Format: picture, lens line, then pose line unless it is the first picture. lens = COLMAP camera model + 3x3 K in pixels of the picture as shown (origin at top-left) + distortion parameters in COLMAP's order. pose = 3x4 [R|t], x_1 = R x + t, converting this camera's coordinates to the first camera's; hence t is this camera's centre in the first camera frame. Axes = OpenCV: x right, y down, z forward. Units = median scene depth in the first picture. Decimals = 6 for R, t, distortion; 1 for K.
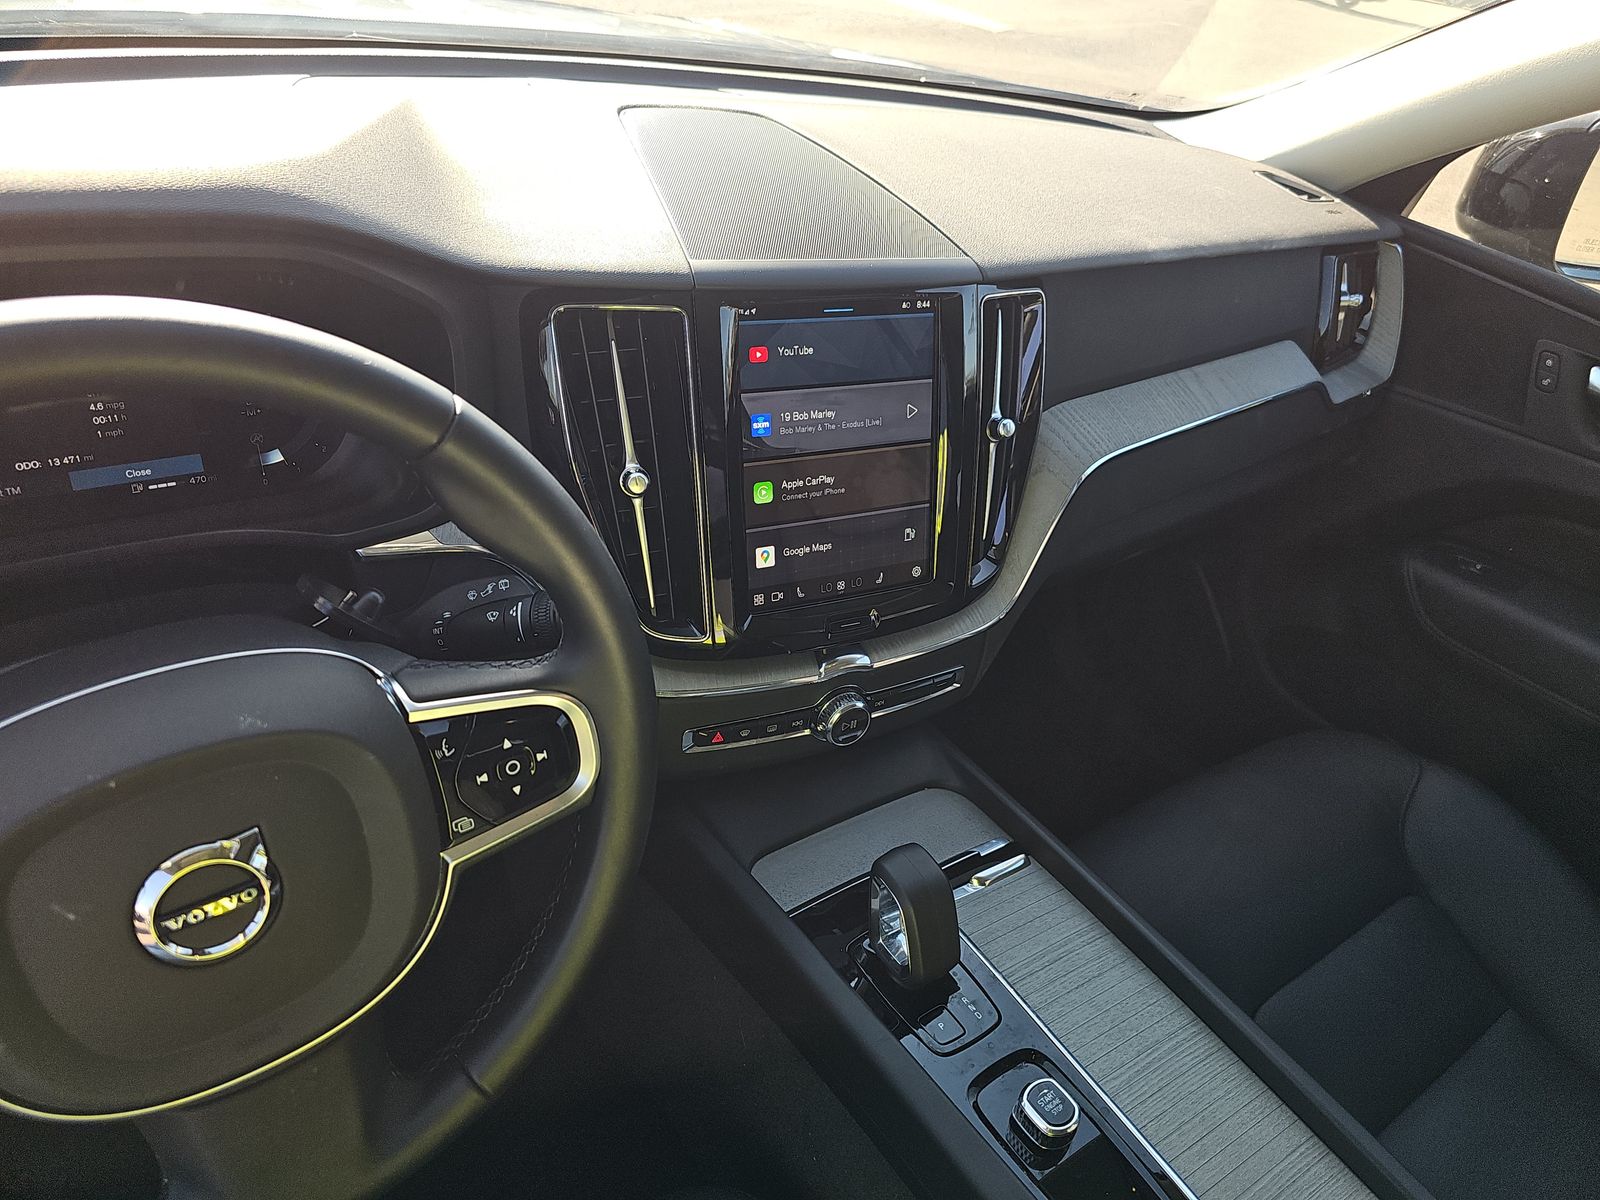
lens RADIAL K [[1095.3, 0, 774.7], [0, 1095.3, 605.6], [0, 0, 1]] dist [0.067763, -0.050051]
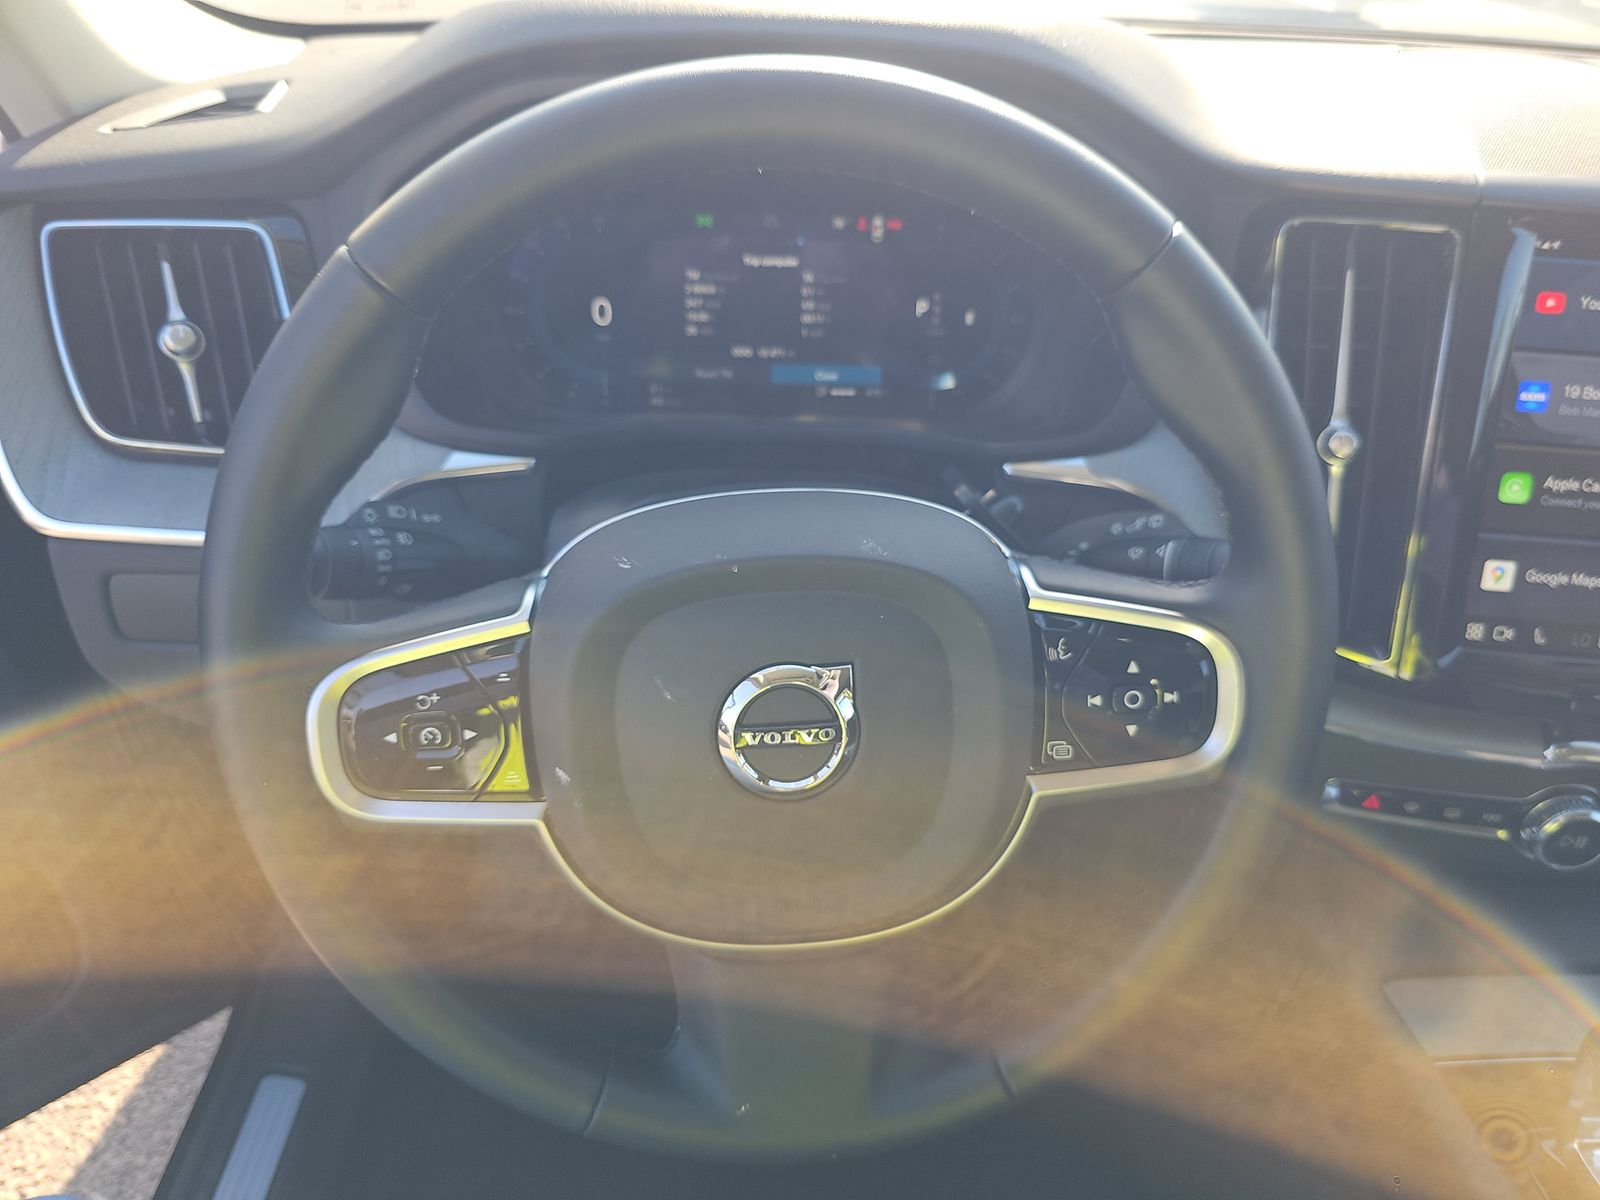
lens RADIAL K [[1065.4, 0, 800.0], [0, 1065.4, 600.0], [0, 0, 1]] dist [-0.001532, -0.001126]
pose [[0.849255, 0.177850, -0.497126, -0.057913], [-0.238001, 0.969425, -0.059765, 0.152435], [0.471297, 0.169072, 0.865617, 0.160335]]
